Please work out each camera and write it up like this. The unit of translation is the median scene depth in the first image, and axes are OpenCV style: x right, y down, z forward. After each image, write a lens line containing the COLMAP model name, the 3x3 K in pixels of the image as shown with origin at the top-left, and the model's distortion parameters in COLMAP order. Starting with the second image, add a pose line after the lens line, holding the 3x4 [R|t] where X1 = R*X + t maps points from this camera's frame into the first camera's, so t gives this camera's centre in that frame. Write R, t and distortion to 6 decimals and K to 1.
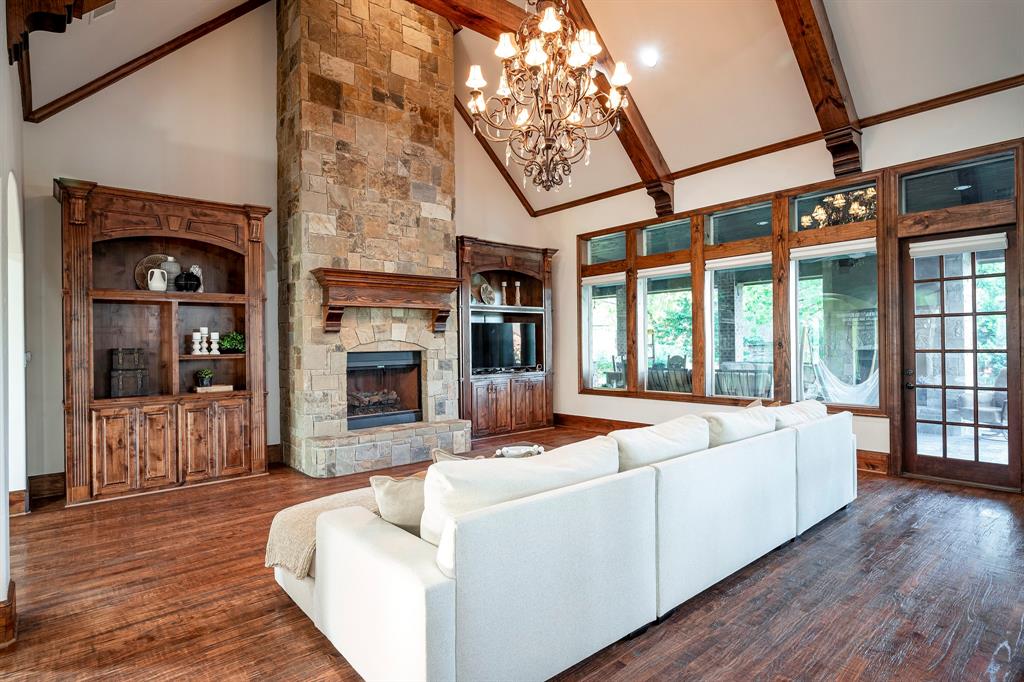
lens RADIAL K [[545.1, 0, 512.0], [0, 545.1, 341.0], [0, 0, 1]] dist [-0.001359, 0.000064]
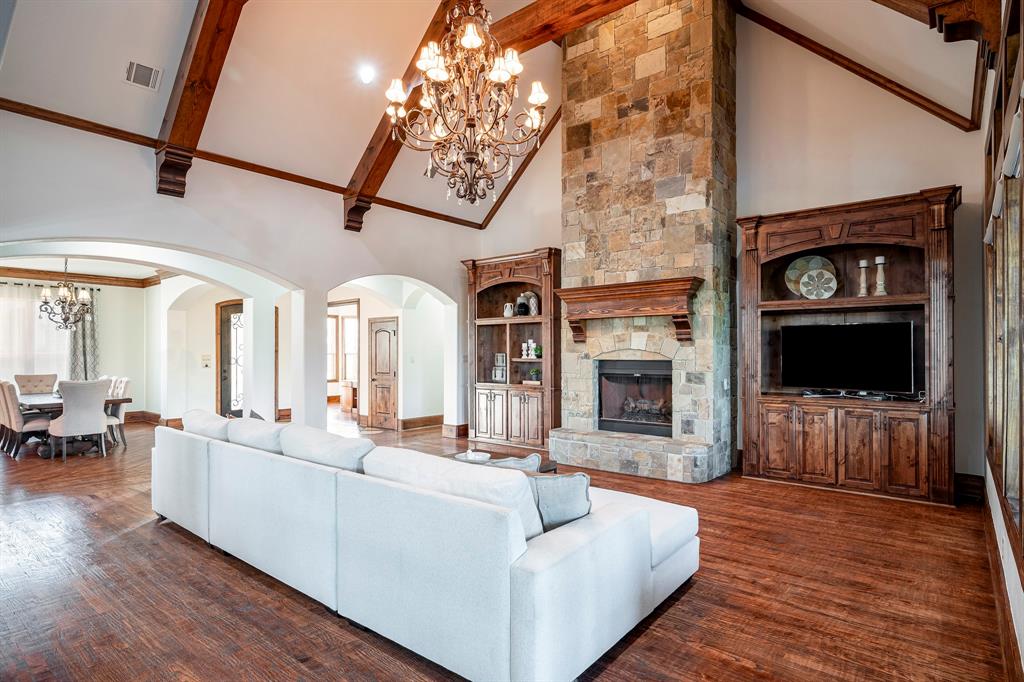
lens RADIAL K [[539.8, 0, 514.7], [0, 539.8, 349.5], [0, 0, 1]] dist [-0.003718, -0.000827]
pose [[0.163241, 0.008076, -0.986553, 0.723400], [0.002234, 0.999961, 0.008555, -0.009611], [0.986584, -0.003601, 0.163216, 0.621643]]
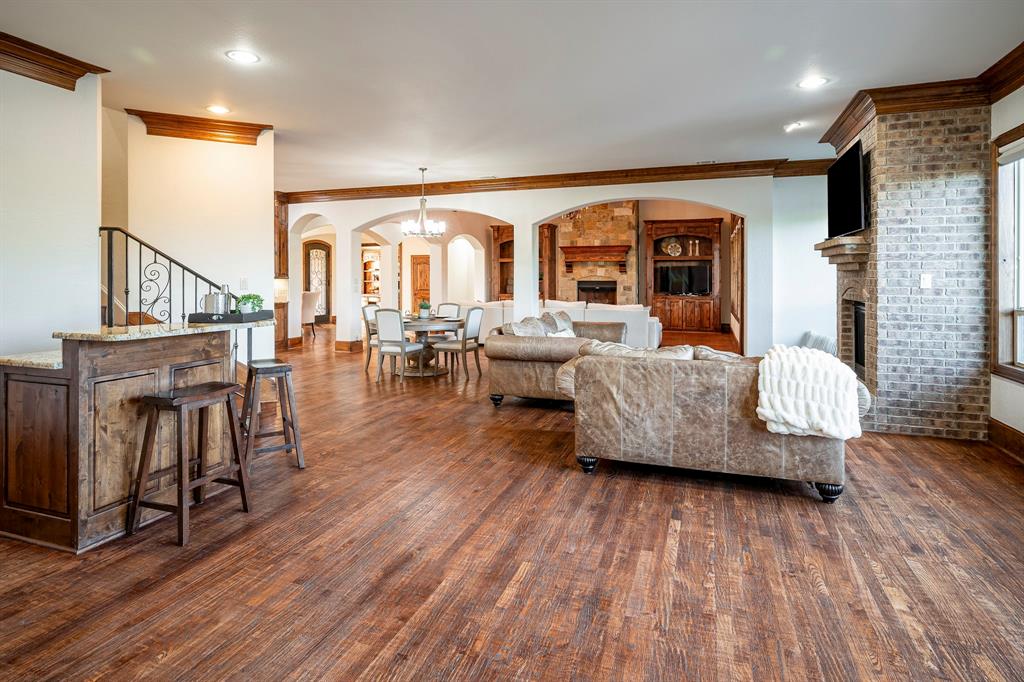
lens RADIAL K [[545.7, 0, 508.6], [0, 545.7, 276.6], [0, 0, 1]] dist [-0.000711, -0.000117]
pose [[0.483375, 0.010616, -0.875349, 1.505732], [-0.007088, 0.999941, 0.008212, -0.013353], [0.875385, 0.002235, 0.483422, -0.358220]]
